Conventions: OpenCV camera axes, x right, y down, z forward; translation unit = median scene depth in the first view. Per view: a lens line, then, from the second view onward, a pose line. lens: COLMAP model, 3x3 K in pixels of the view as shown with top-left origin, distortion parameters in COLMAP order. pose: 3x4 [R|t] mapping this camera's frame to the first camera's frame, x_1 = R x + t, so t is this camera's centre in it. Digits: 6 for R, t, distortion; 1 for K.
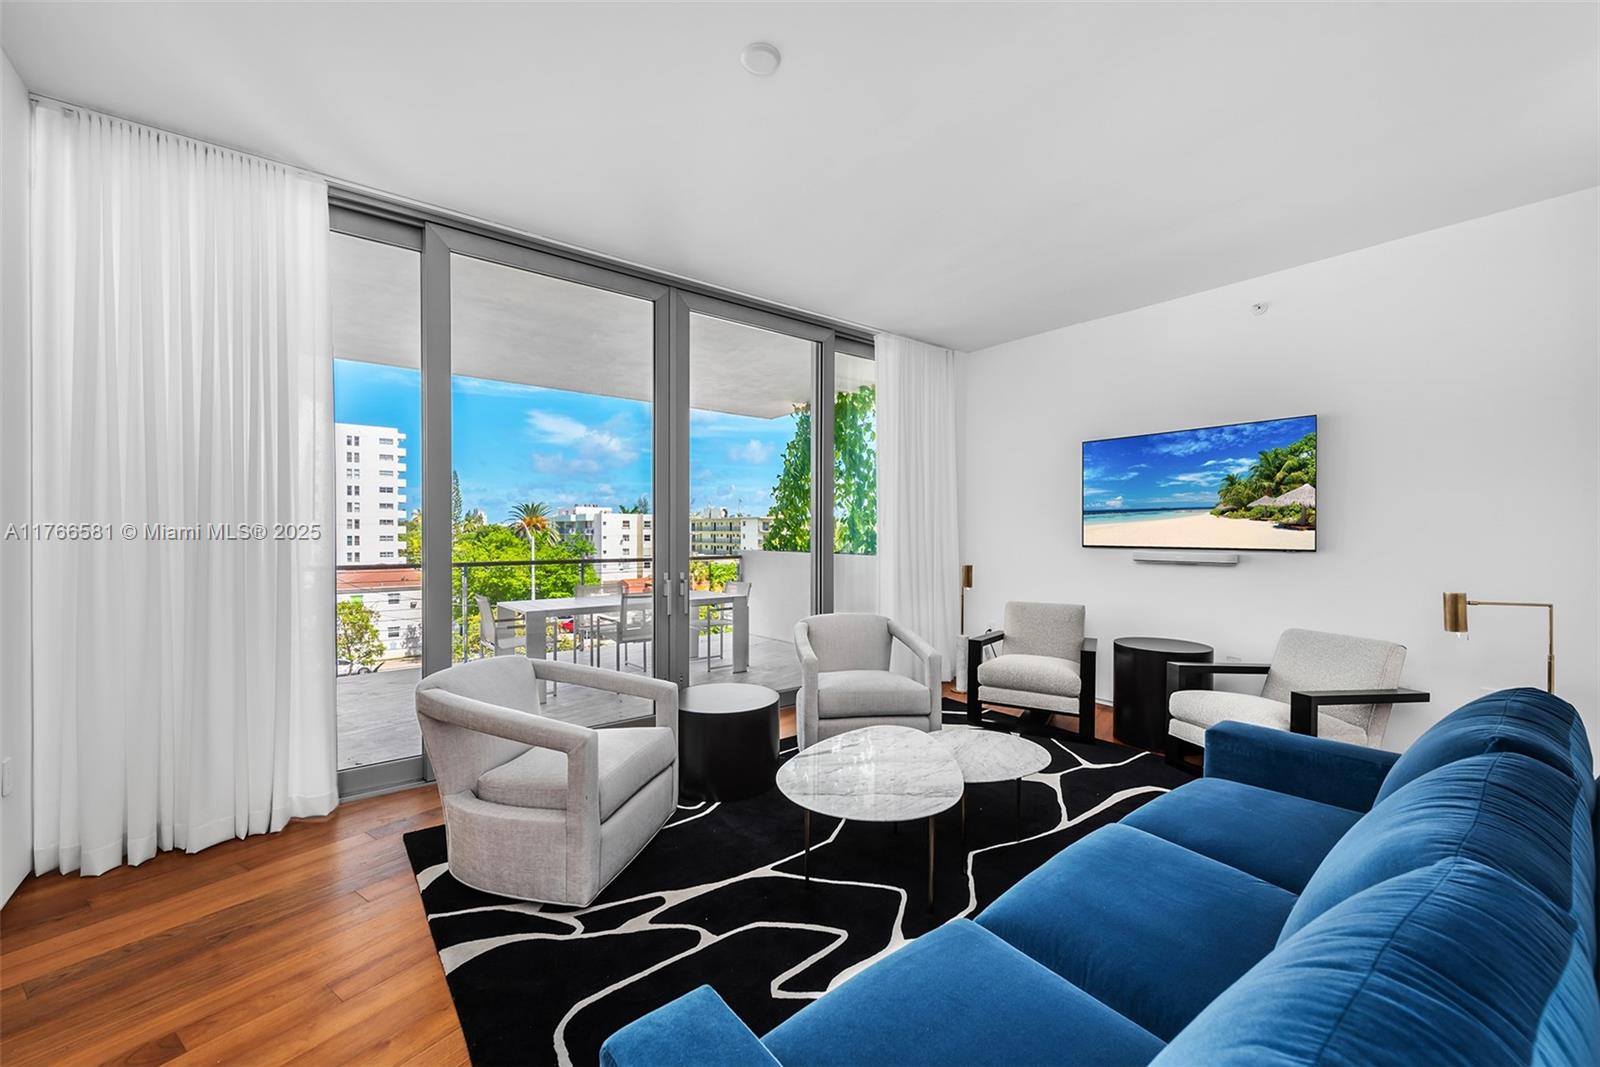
lens RADIAL K [[631.1, 0, 793.3], [0, 631.1, 539.3], [0, 0, 1]] dist [0.012985, -0.003316]
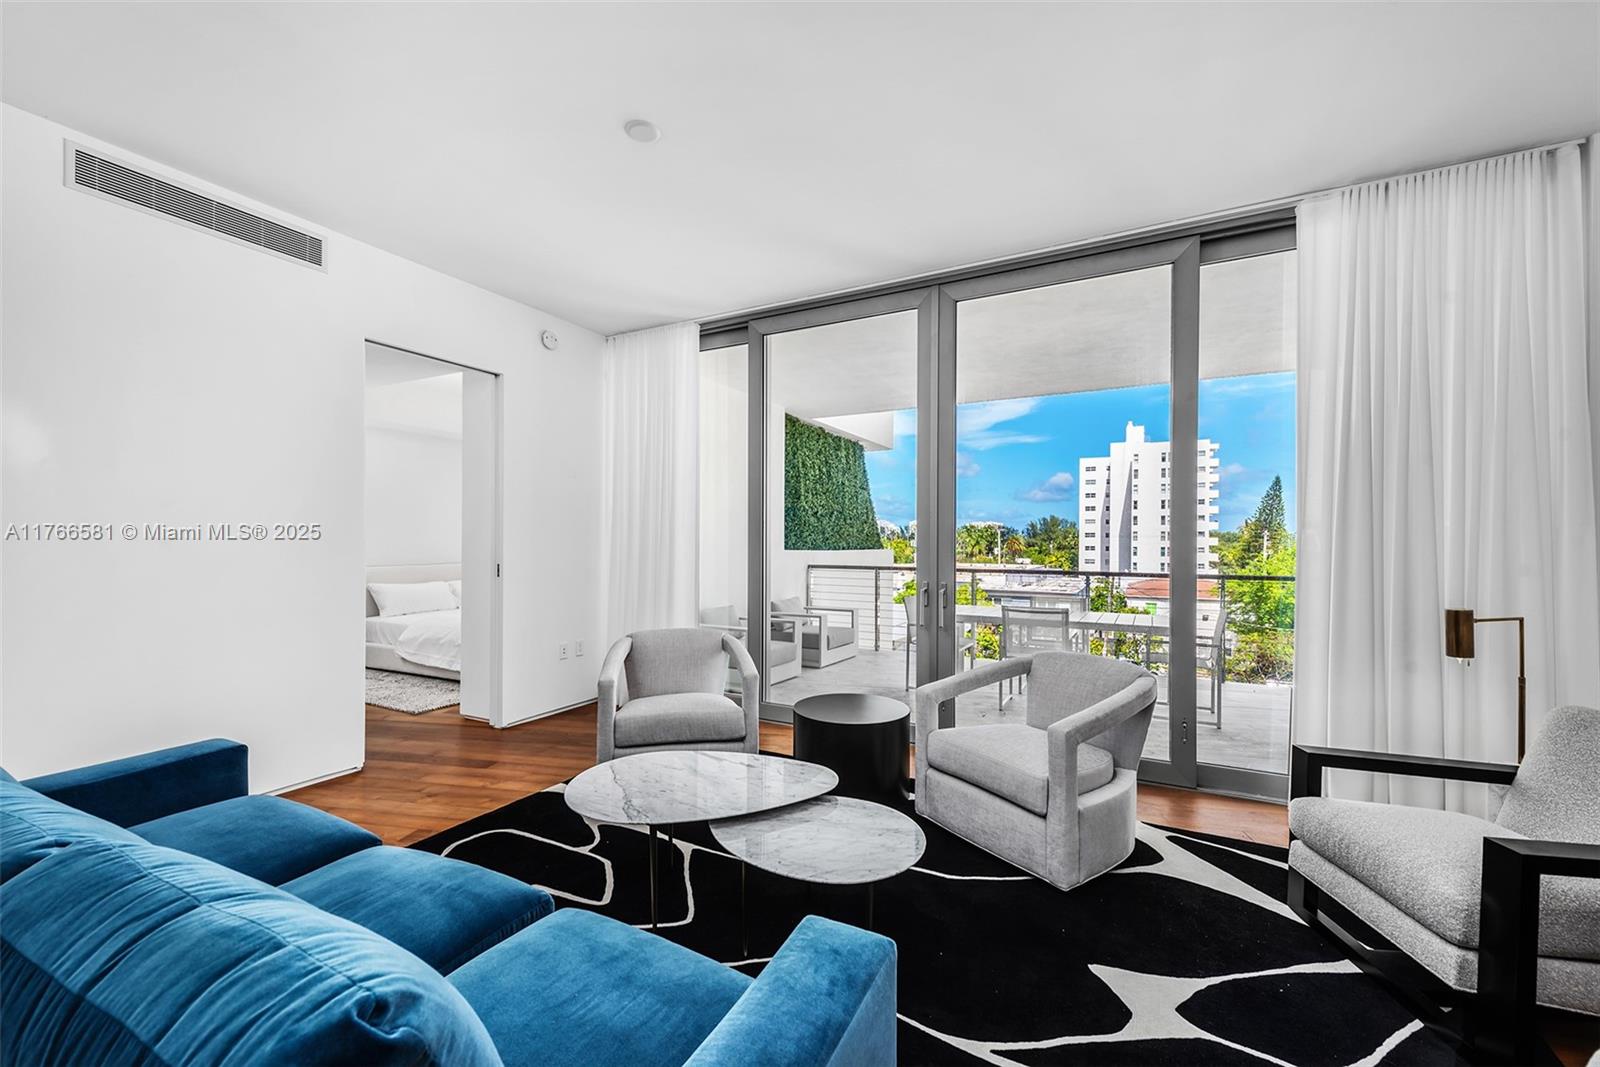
lens RADIAL K [[631.1, 0, 793.7], [0, 631.1, 549.0], [0, 0, 1]] dist [0.012985, -0.003316]
pose [[0.408989, 0.010327, -0.912481, 0.537374], [-0.013394, 0.999896, 0.005312, -0.001155], [0.912441, 0.010049, 0.409085, 0.372095]]
